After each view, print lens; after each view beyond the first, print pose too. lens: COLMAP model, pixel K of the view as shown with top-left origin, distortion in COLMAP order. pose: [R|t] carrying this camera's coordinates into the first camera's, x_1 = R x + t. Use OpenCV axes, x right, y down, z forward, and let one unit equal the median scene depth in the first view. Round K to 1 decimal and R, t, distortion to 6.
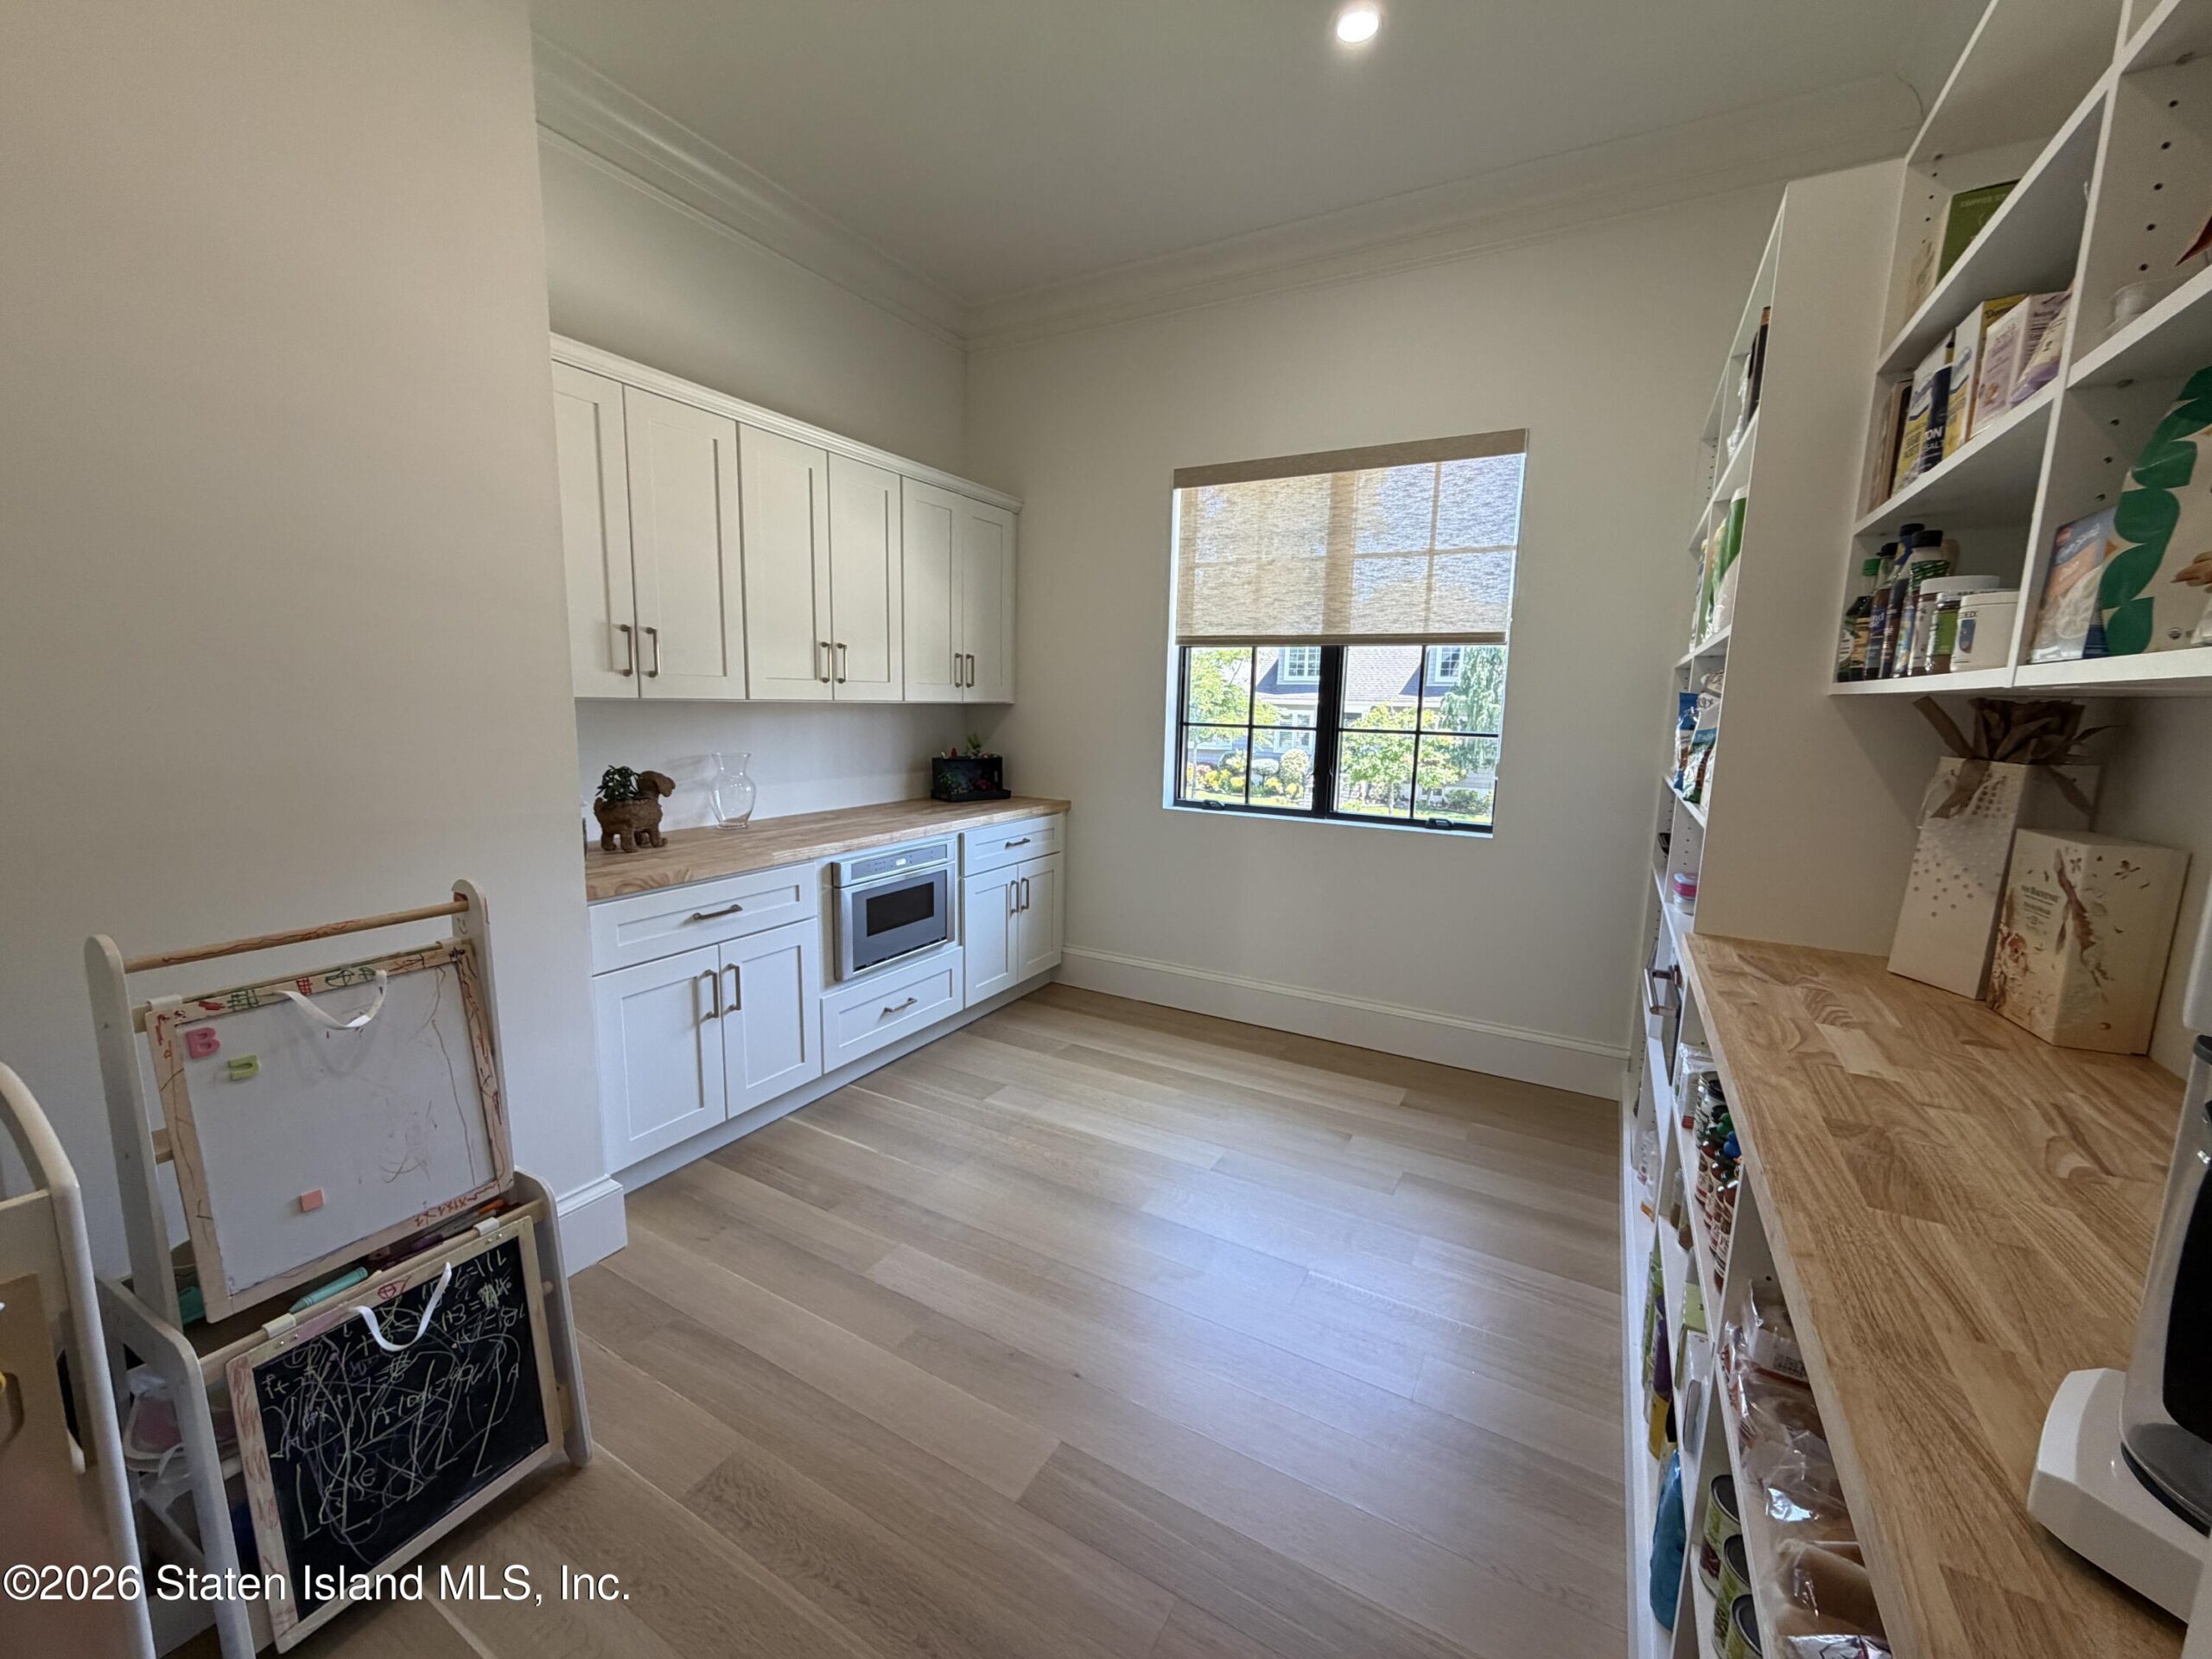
lens RADIAL K [[879.3, 0, 1102.8], [0, 879.3, 825.7], [0, 0, 1]] dist [-0.001603, -0.000782]
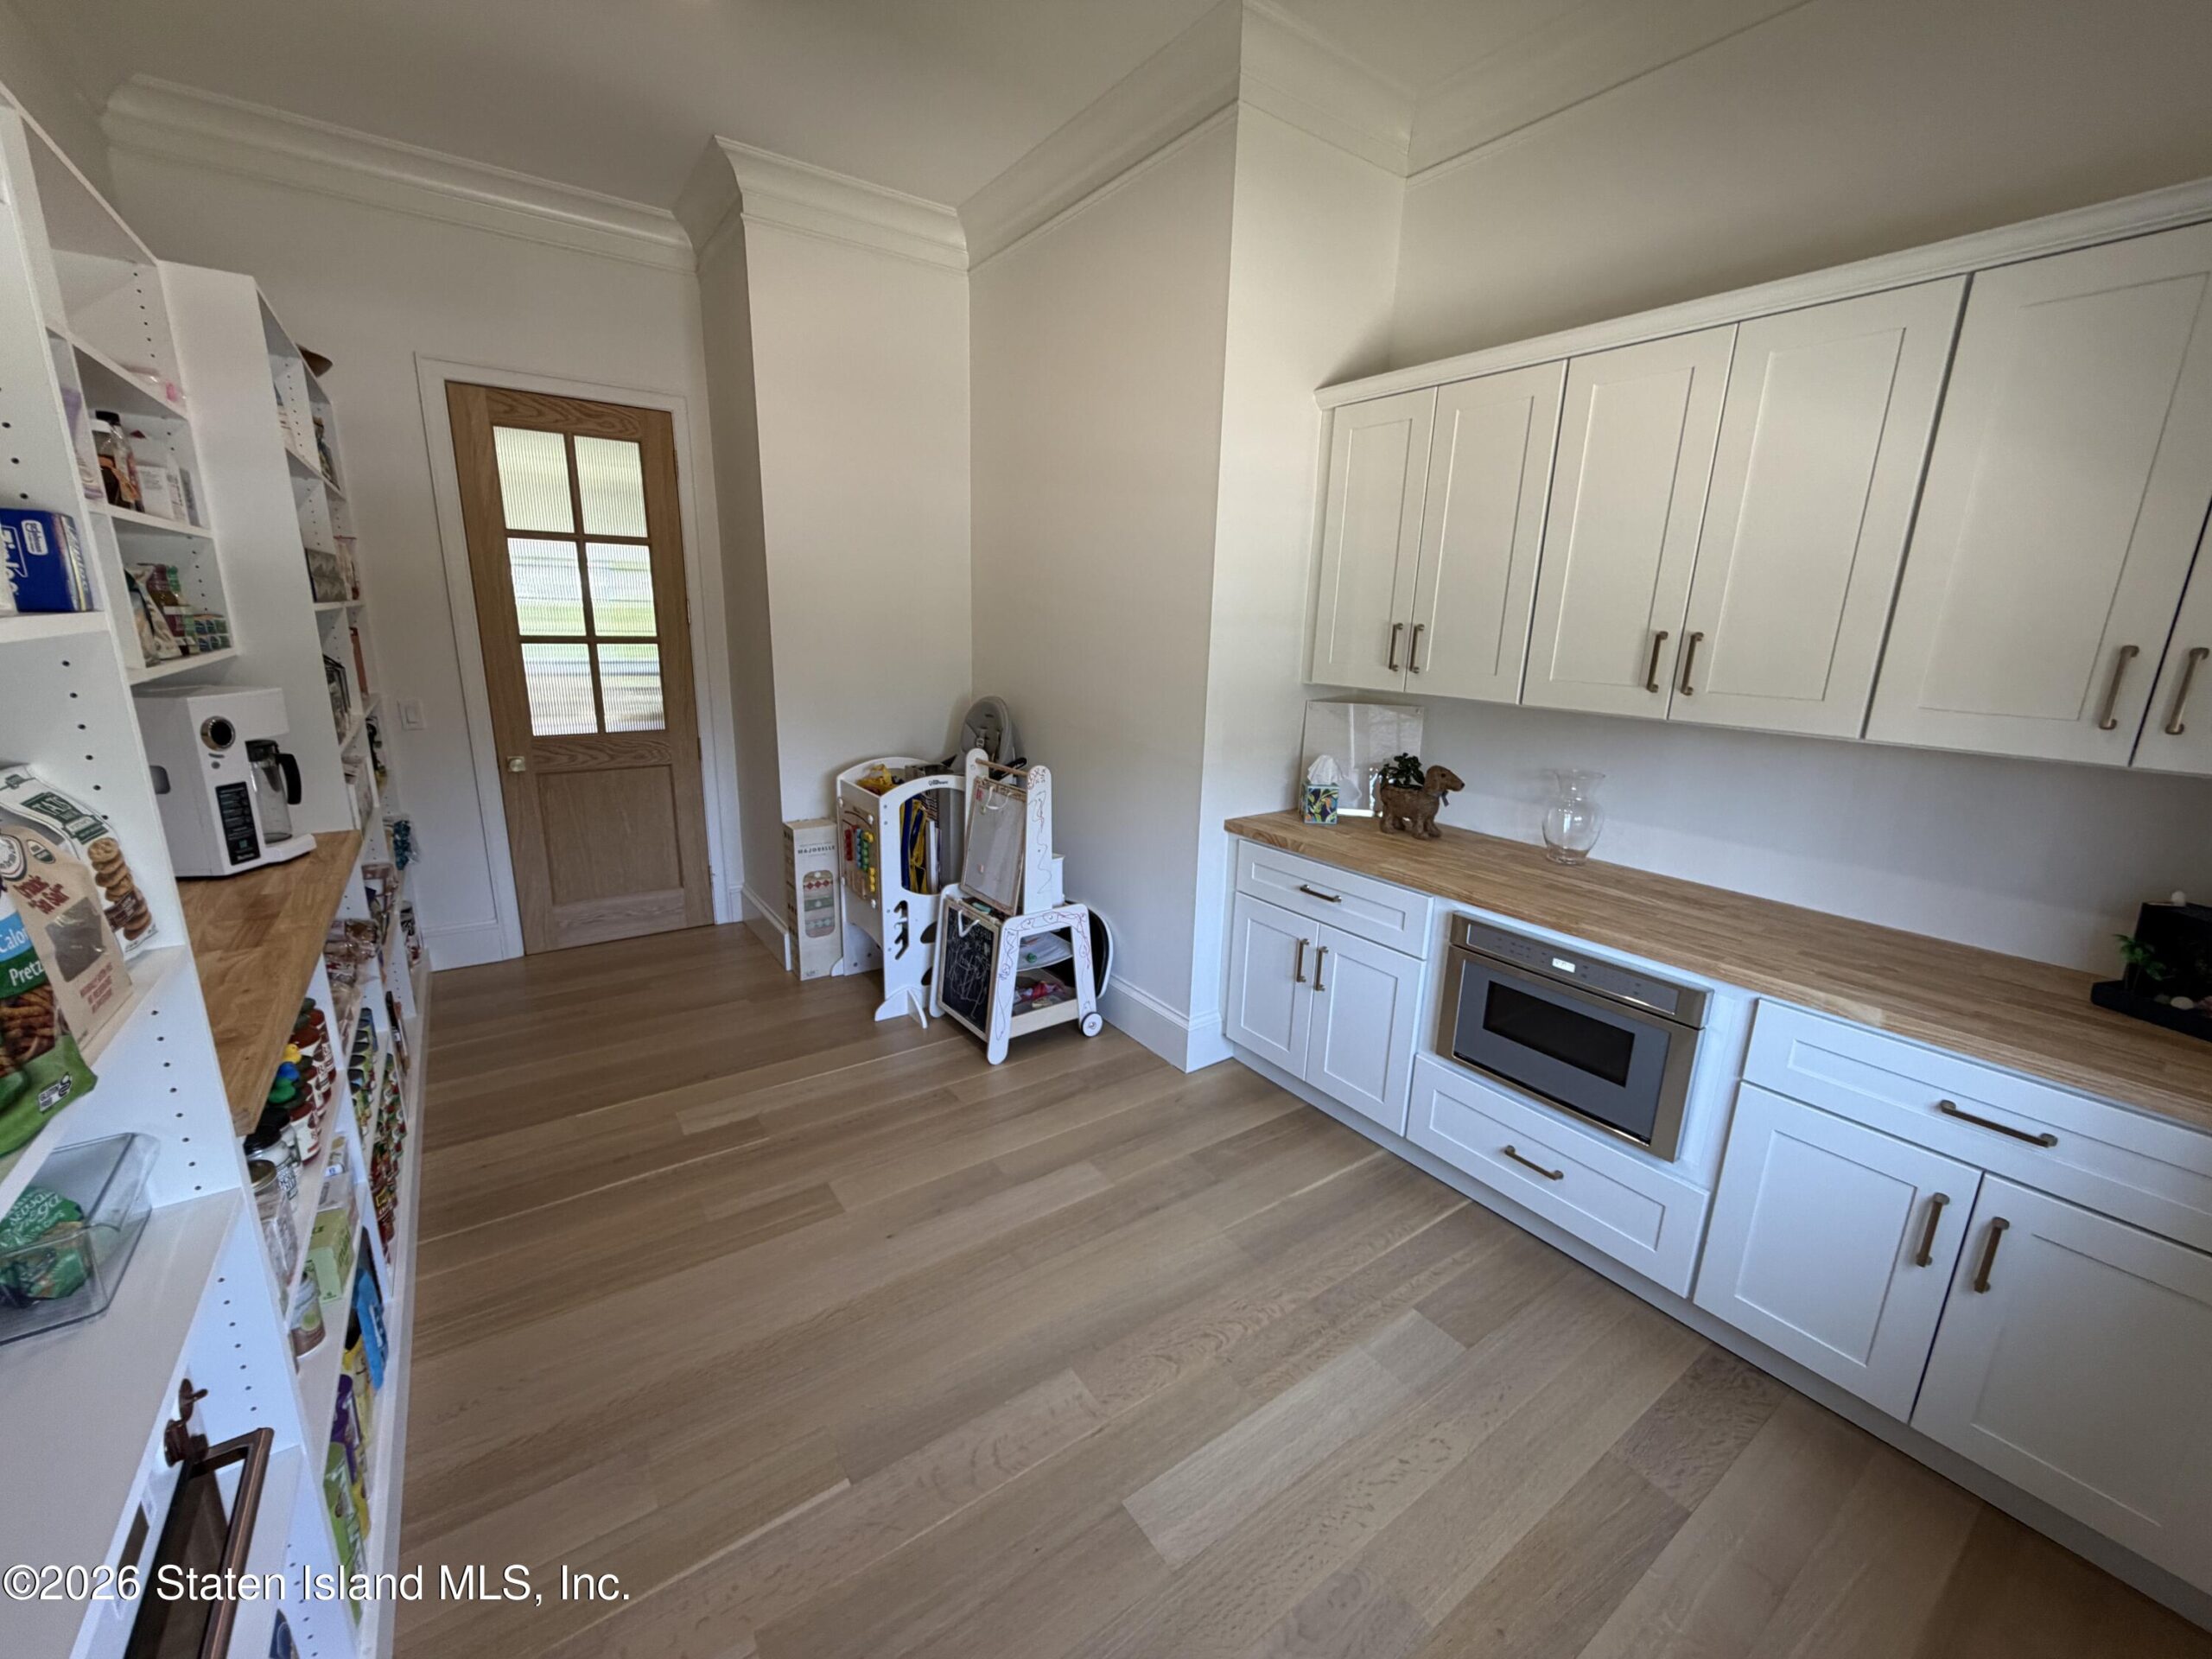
lens RADIAL K [[879.3, 0, 1089.0], [0, 879.3, 833.9], [0, 0, 1]] dist [-0.001603, -0.000782]
pose [[-0.433448, 0.185081, -0.881968, 0.491180], [-0.165808, 0.945596, 0.279920, -0.178319], [0.885794, 0.267569, -0.379179, 0.910916]]
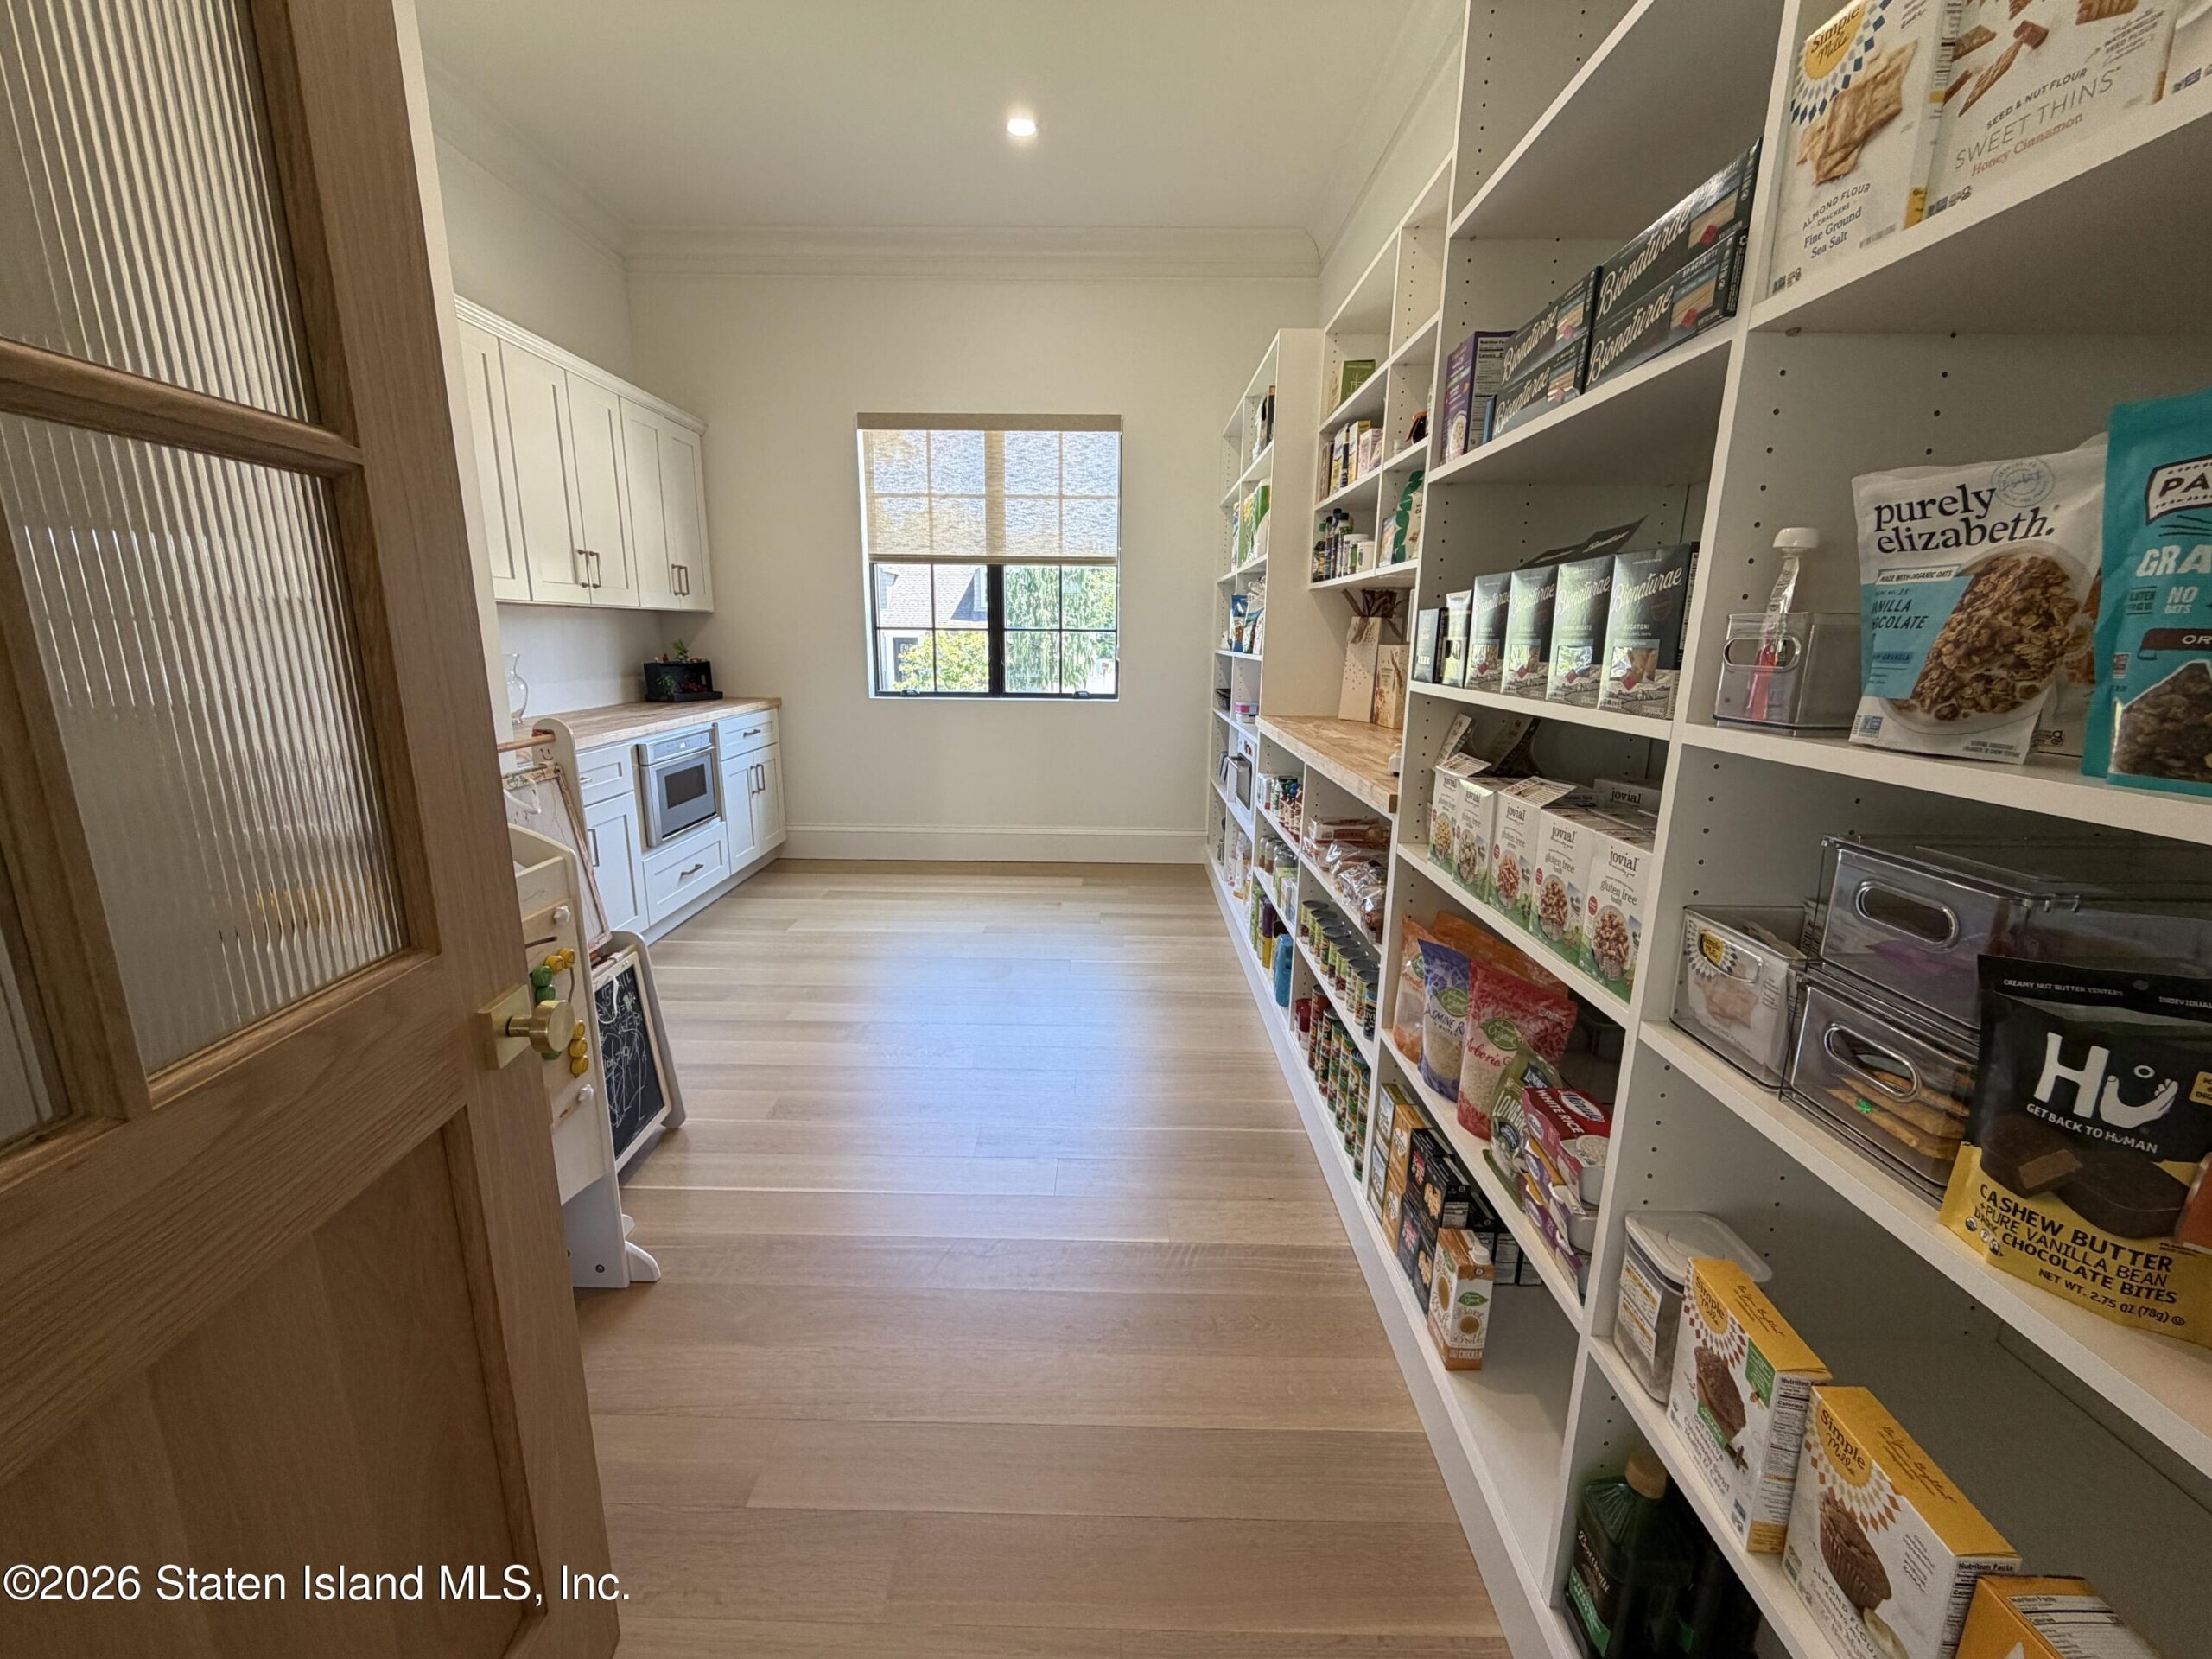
lens RADIAL K [[879.3, 0, 1107.0], [0, 879.3, 822.6], [0, 0, 1]] dist [-0.001603, -0.000782]
pose [[0.872641, -0.116431, 0.474279, -0.304375], [0.080148, 0.992140, 0.096094, 0.076179], [-0.481740, -0.045843, 0.875114, -0.291289]]
